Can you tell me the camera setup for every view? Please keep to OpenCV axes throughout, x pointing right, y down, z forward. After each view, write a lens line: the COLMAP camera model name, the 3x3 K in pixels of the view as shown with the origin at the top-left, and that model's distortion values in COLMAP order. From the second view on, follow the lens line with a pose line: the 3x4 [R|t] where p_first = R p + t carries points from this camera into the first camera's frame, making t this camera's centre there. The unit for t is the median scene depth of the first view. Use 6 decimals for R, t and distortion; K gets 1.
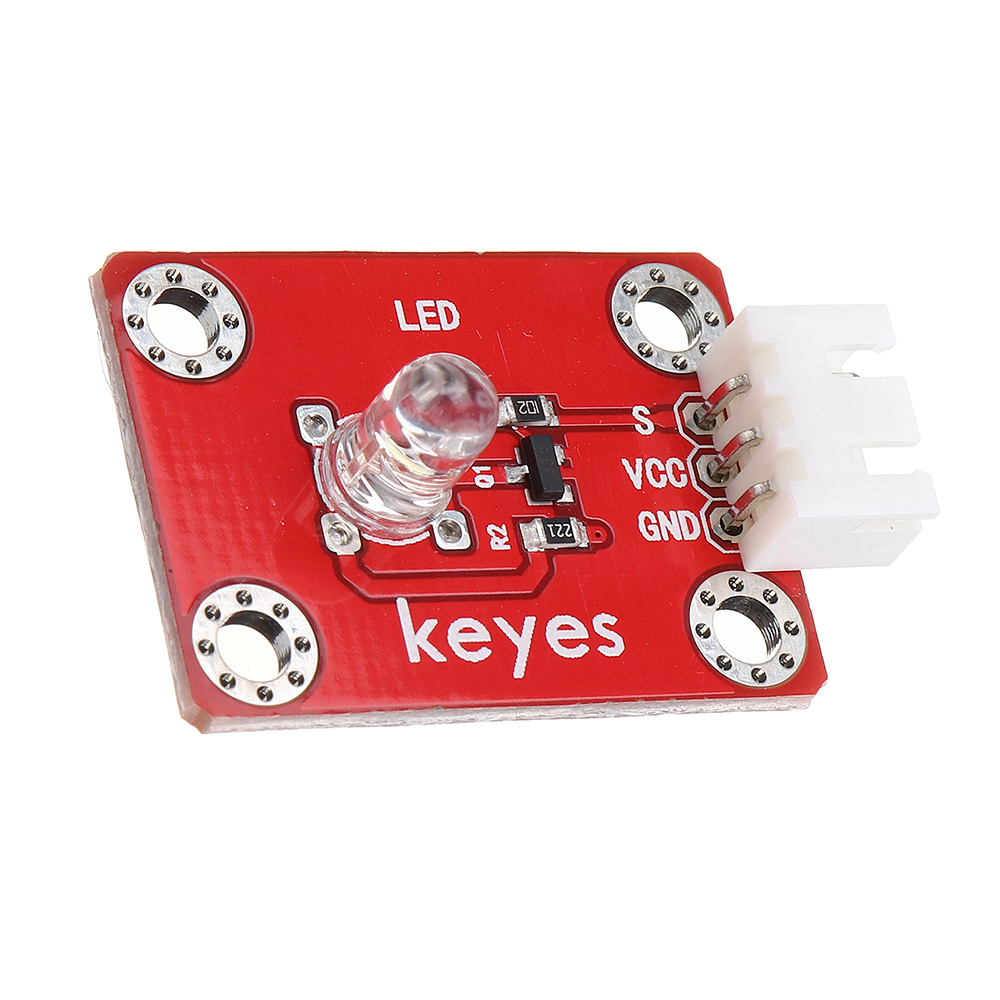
lens RADIAL K [[5620.4, 0, 498.5], [0, 5620.4, 504.2], [0, 0, 1]] dist [0.810013, 0.000000]
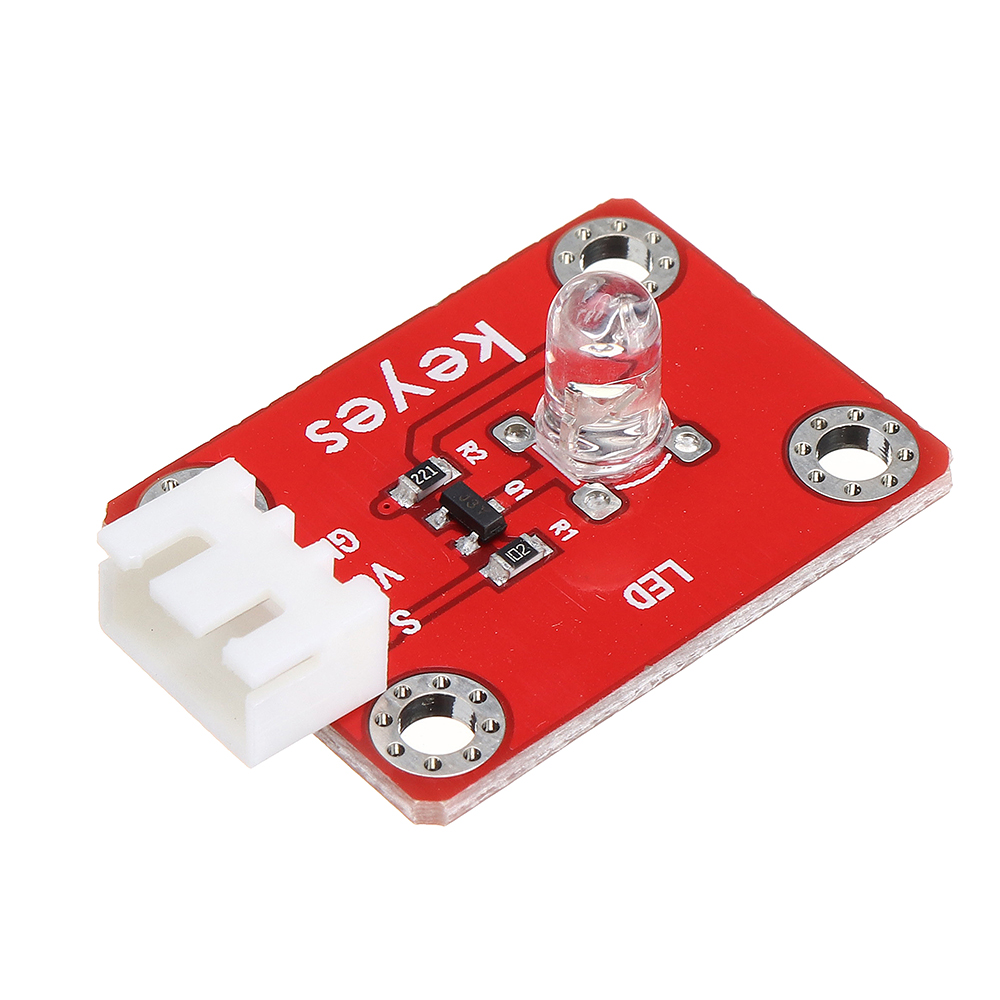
lens RADIAL K [[5620.4, 0, 504.8], [0, 5620.4, 499.0], [0, 0, 1]] dist [0.810013, 0.000000]
pose [[-0.814575, 0.044110, -0.578379, 0.569395], [-0.573896, -0.206240, 0.792533, -0.785256], [-0.084326, 0.977507, 0.193312, 0.811901]]
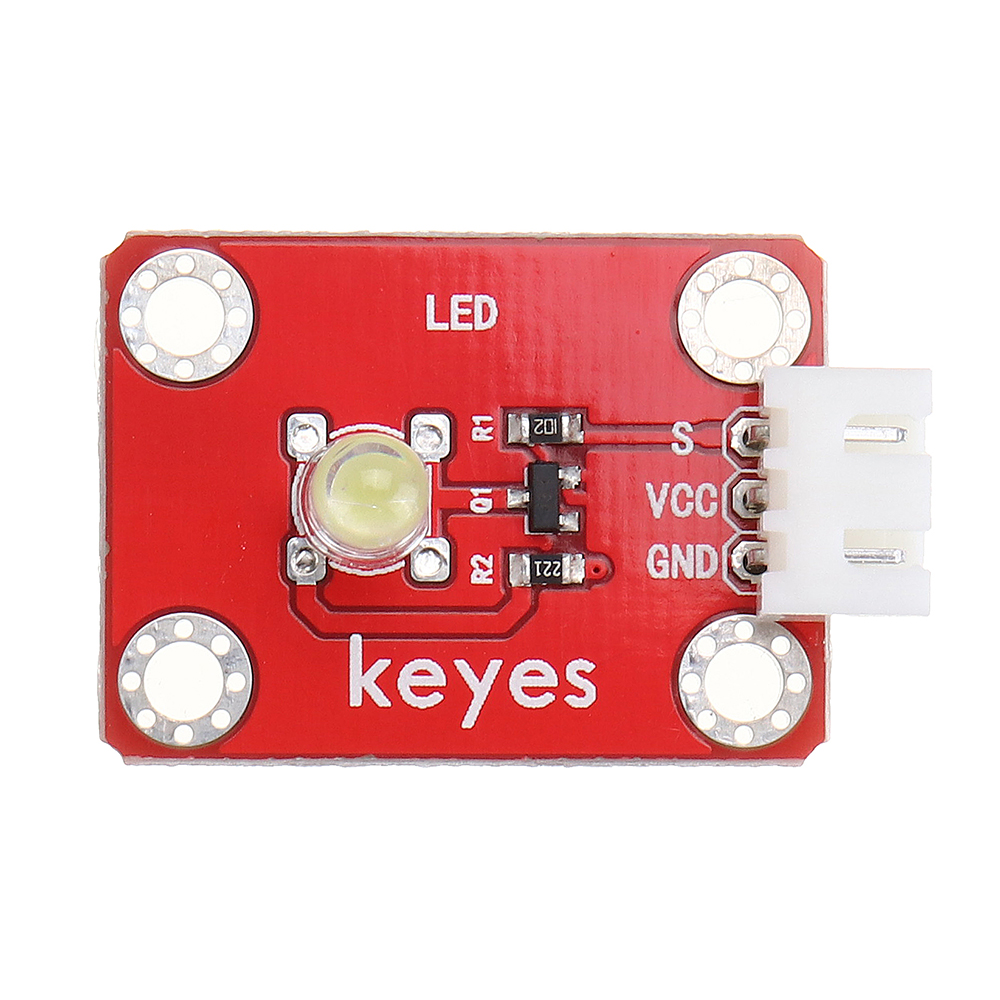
lens RADIAL K [[5620.4, 0, 497.8], [0, 5620.4, 505.6], [0, 0, 1]] dist [0.810013, 0.000000]
pose [[0.905635, 0.187492, -0.380357, 0.369826], [-0.031696, 0.924366, 0.380187, -0.373642], [0.422871, -0.332255, 0.843082, 0.182071]]
